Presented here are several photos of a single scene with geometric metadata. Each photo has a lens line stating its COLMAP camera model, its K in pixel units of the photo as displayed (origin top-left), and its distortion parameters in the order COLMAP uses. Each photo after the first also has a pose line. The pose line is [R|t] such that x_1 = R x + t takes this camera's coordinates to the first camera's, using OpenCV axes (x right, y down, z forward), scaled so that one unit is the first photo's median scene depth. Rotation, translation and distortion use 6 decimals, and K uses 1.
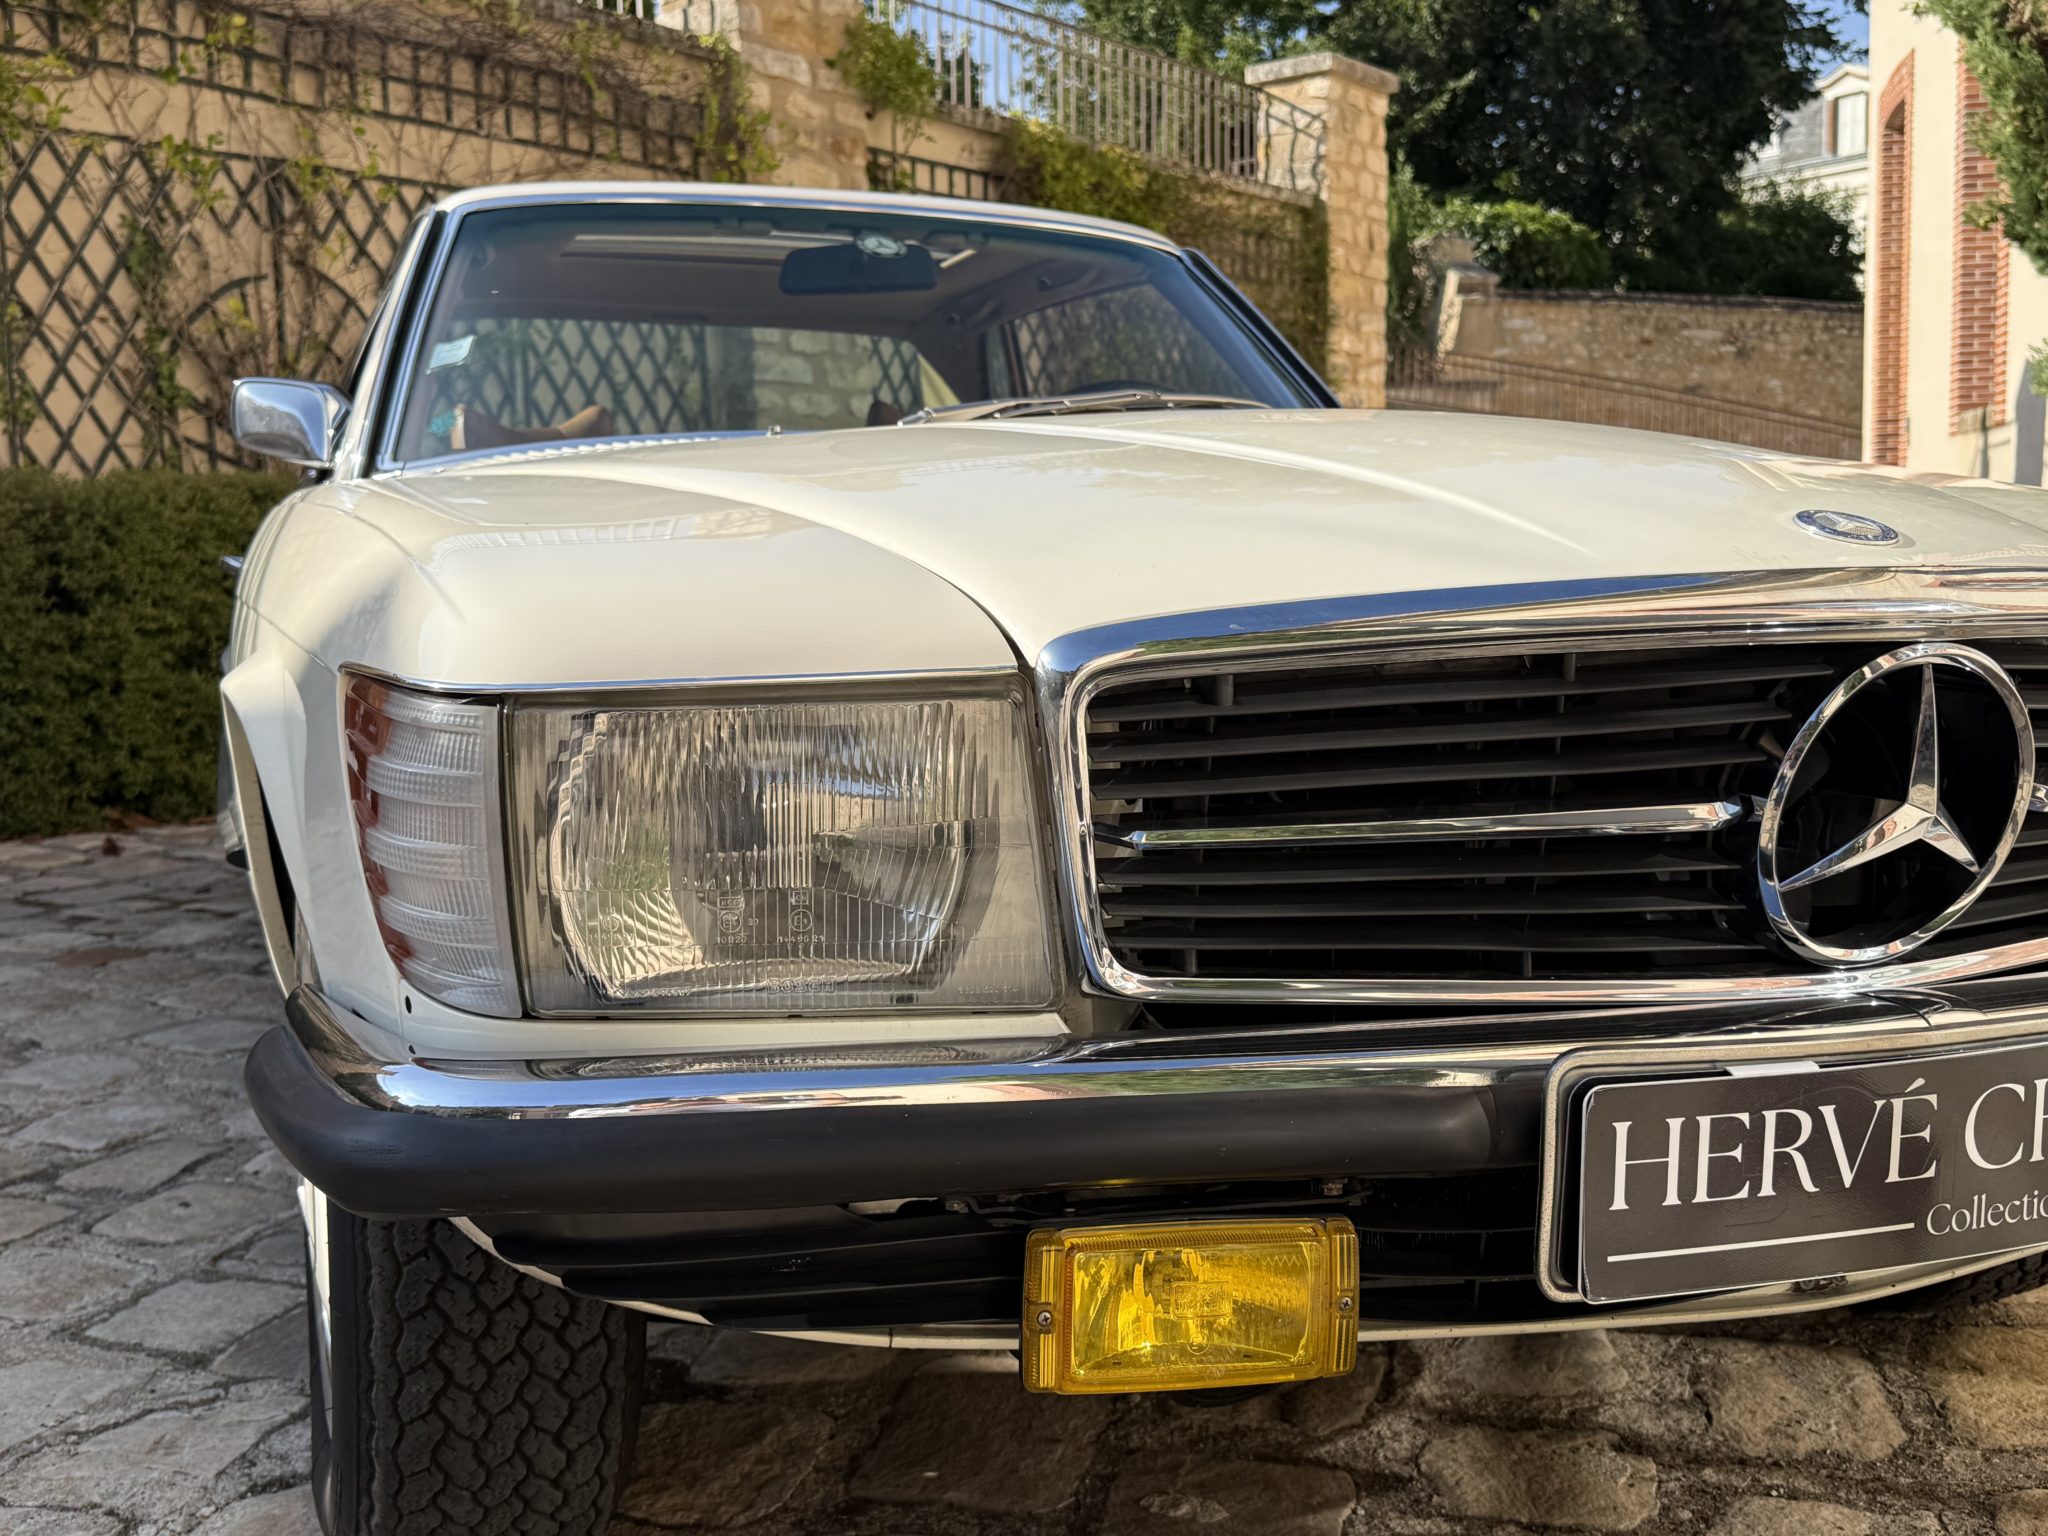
lens RADIAL K [[2044.8, 0, 1008.7], [0, 2044.8, 775.7], [0, 0, 1]] dist [0.147276, -0.338020]
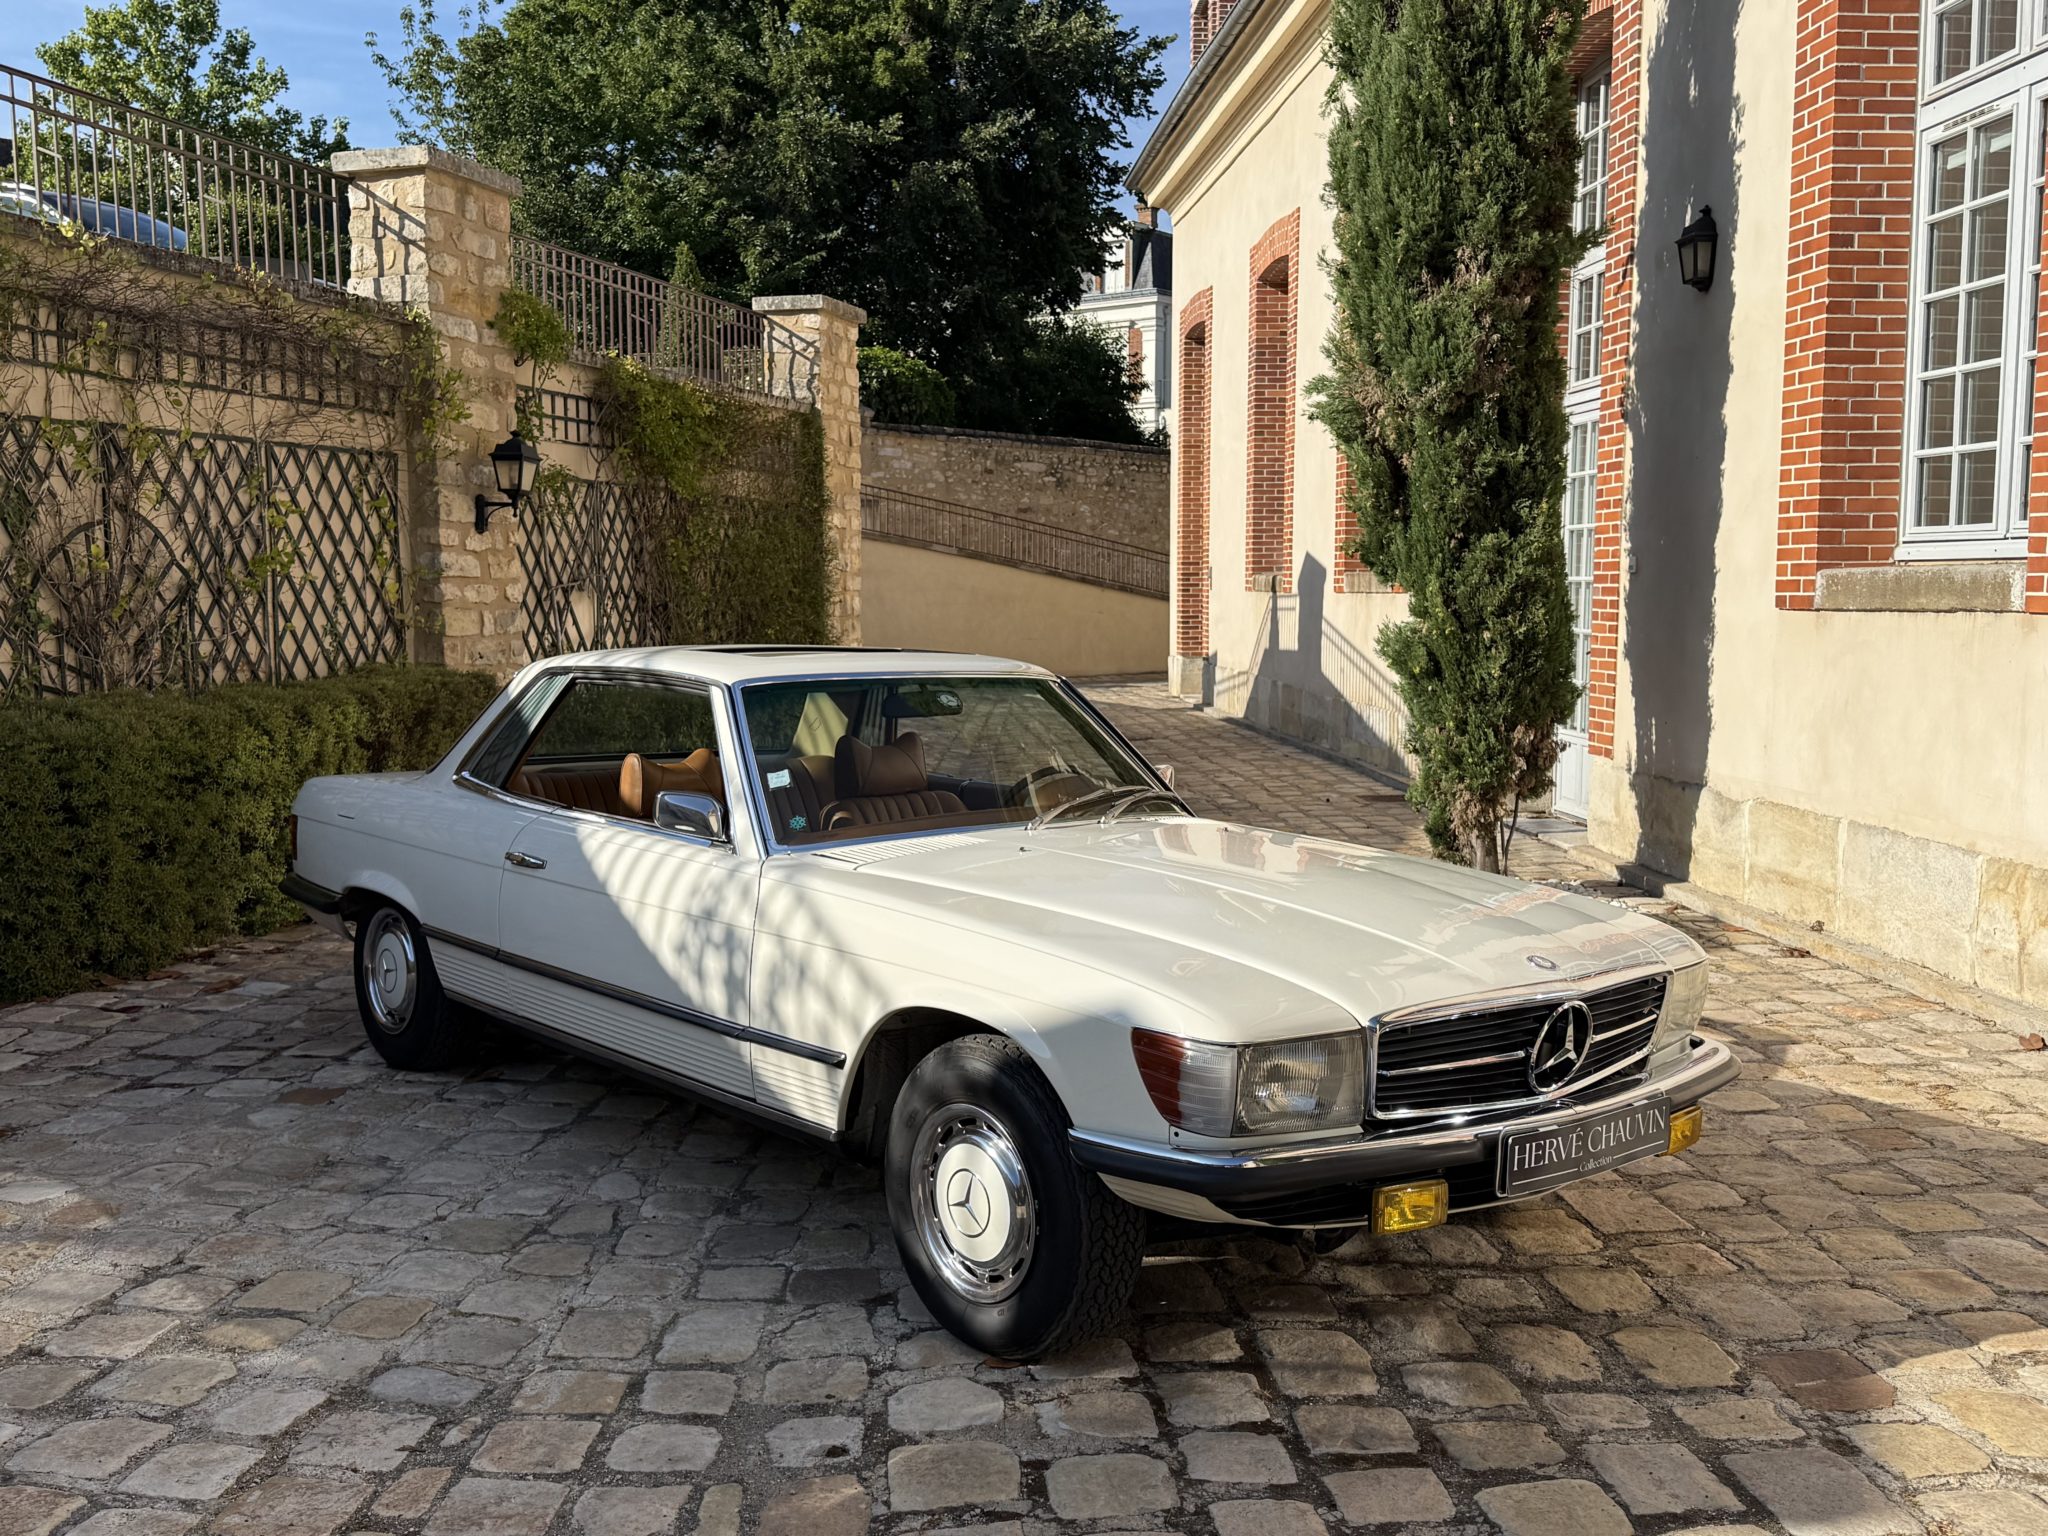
lens RADIAL K [[1933.8, 0, 1022.7], [0, 1933.8, 776.1], [0, 0, 1]] dist [0.208748, -0.463935]
pose [[0.939751, -0.011001, 0.341681, -0.247978], [0.015671, 0.999818, -0.010910, -0.067392], [-0.341499, 0.015607, 0.939753, -0.288091]]
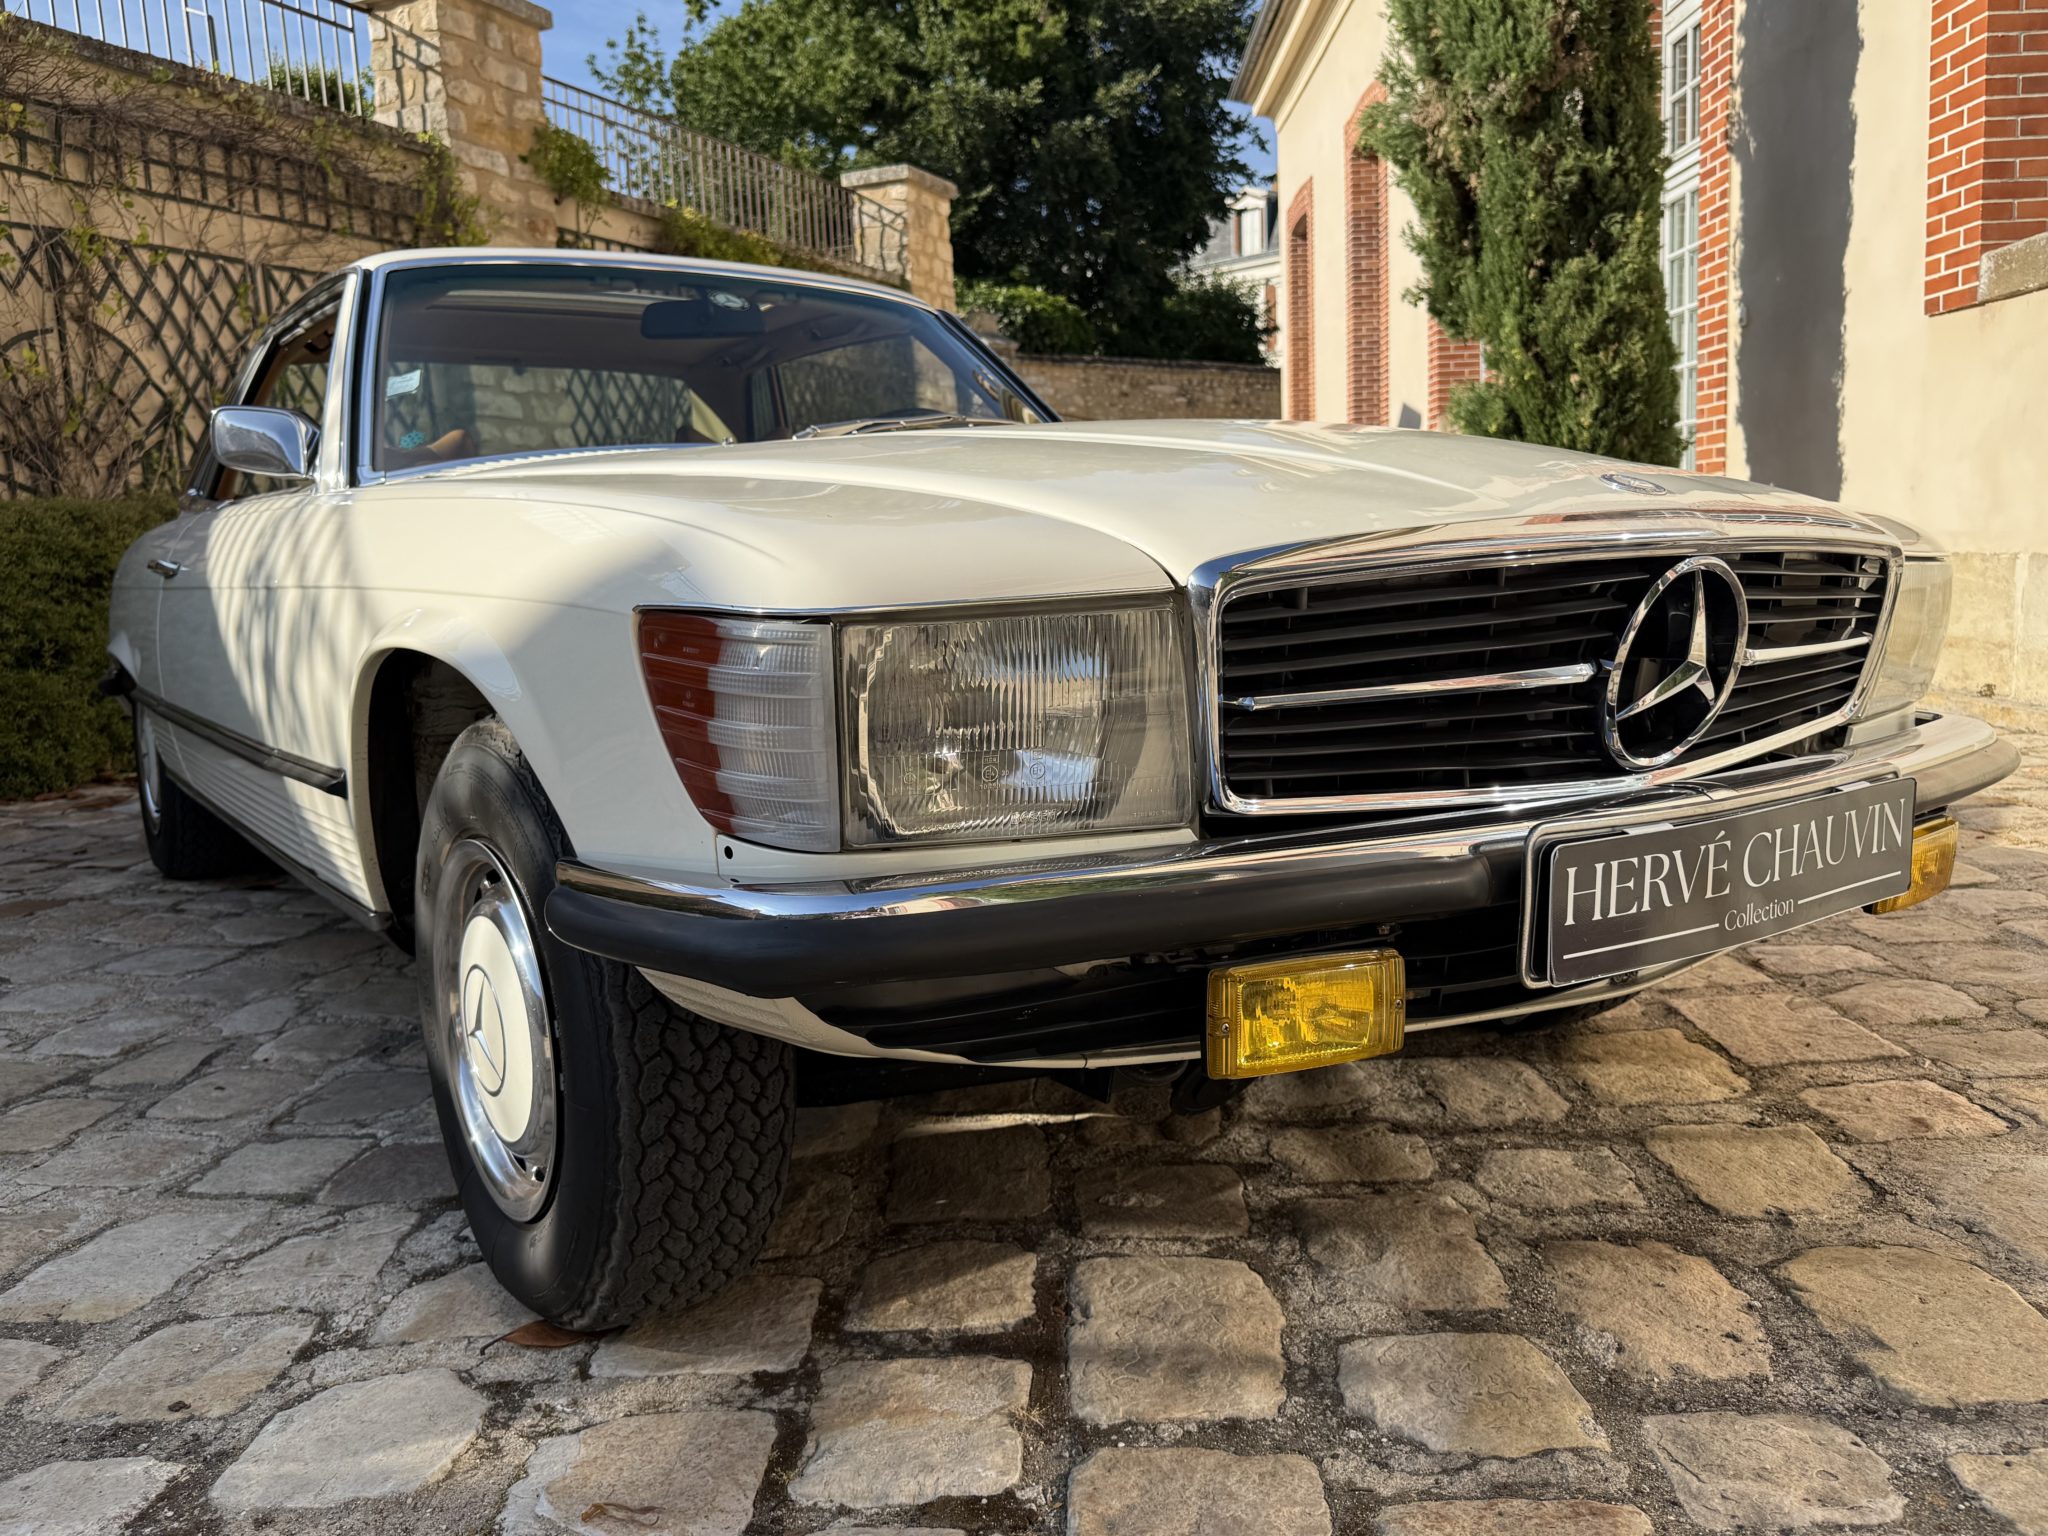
lens RADIAL K [[1606.1, 0, 1025.4], [0, 1606.1, 777.5], [0, 0, 1]] dist [0.020016, -0.033787]
pose [[0.970402, -0.056491, 0.234795, -0.054430], [0.049754, 0.998165, 0.034520, 0.005569], [-0.236314, -0.021816, 0.971432, -0.009470]]
